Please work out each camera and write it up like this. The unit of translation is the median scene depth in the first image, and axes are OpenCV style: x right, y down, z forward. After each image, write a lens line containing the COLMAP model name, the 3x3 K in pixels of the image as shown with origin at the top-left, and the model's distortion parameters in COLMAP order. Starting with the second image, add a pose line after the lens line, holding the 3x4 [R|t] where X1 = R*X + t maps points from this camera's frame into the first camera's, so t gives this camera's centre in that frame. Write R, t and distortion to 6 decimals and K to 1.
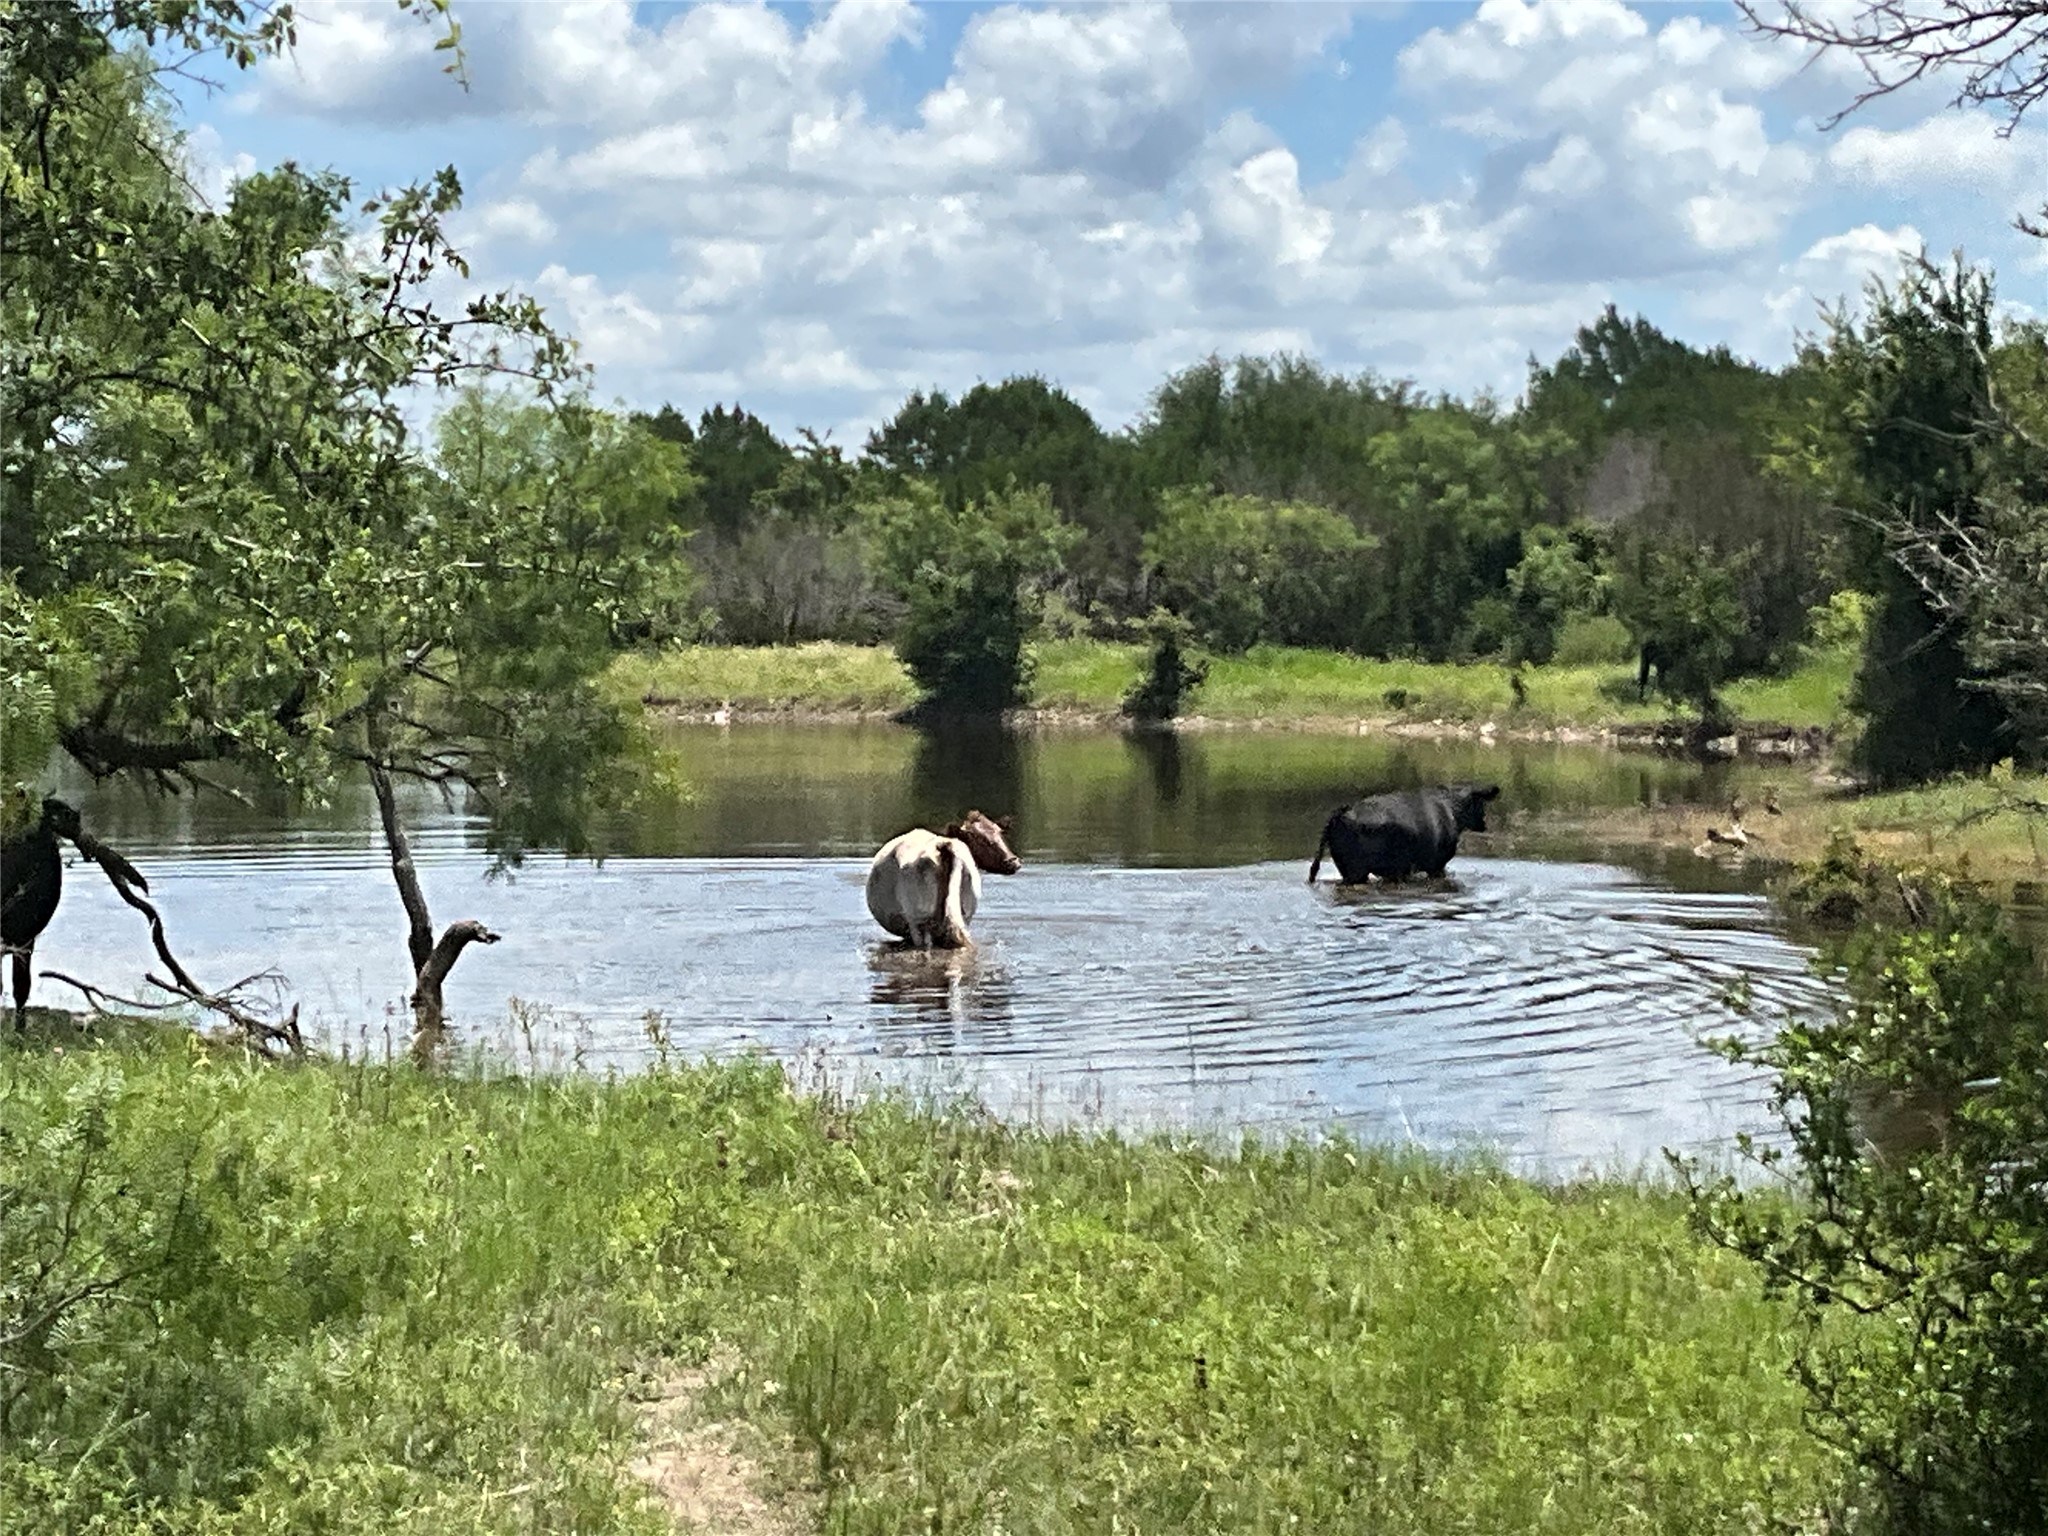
lens RADIAL K [[5218.0, 0, 1025.5], [0, 5218.0, 767.2], [0, 0, 1]] dist [-0.016994, 0.000000]
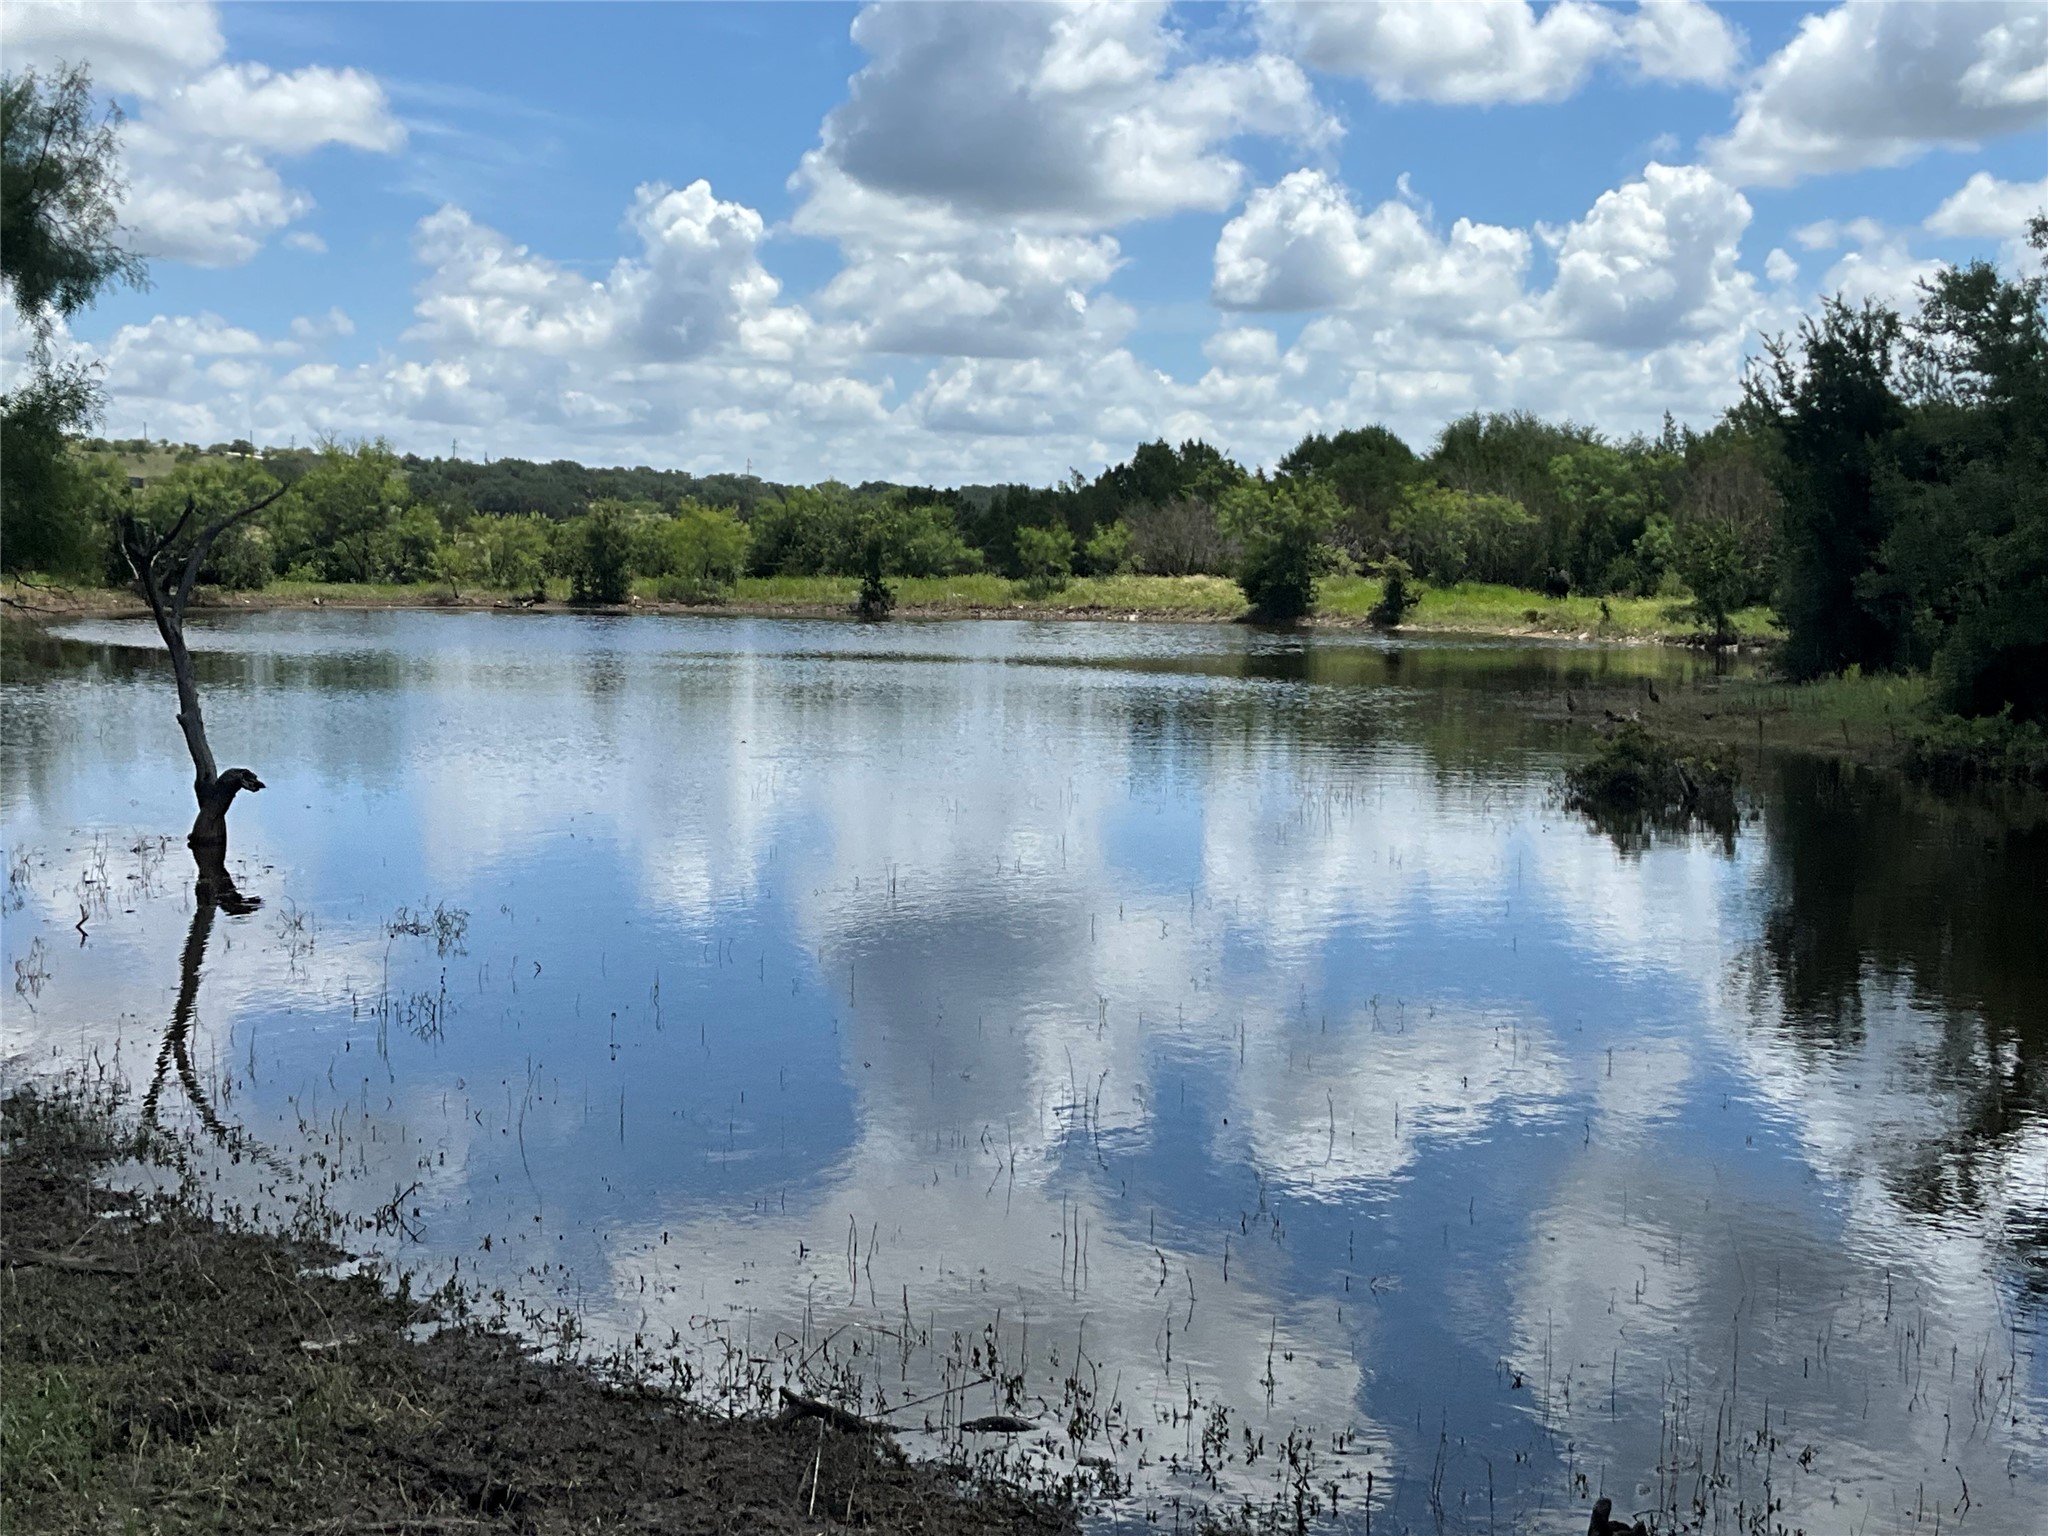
lens RADIAL K [[2665.7, 0, 1024.2], [0, 2665.7, 764.4], [0, 0, 1]] dist [0.018810, 0.000000]
pose [[0.985470, 0.033688, -0.166477, 0.051000], [-0.026526, 0.998632, 0.045059, -0.000460], [0.167767, -0.039988, 0.985015, 0.161559]]
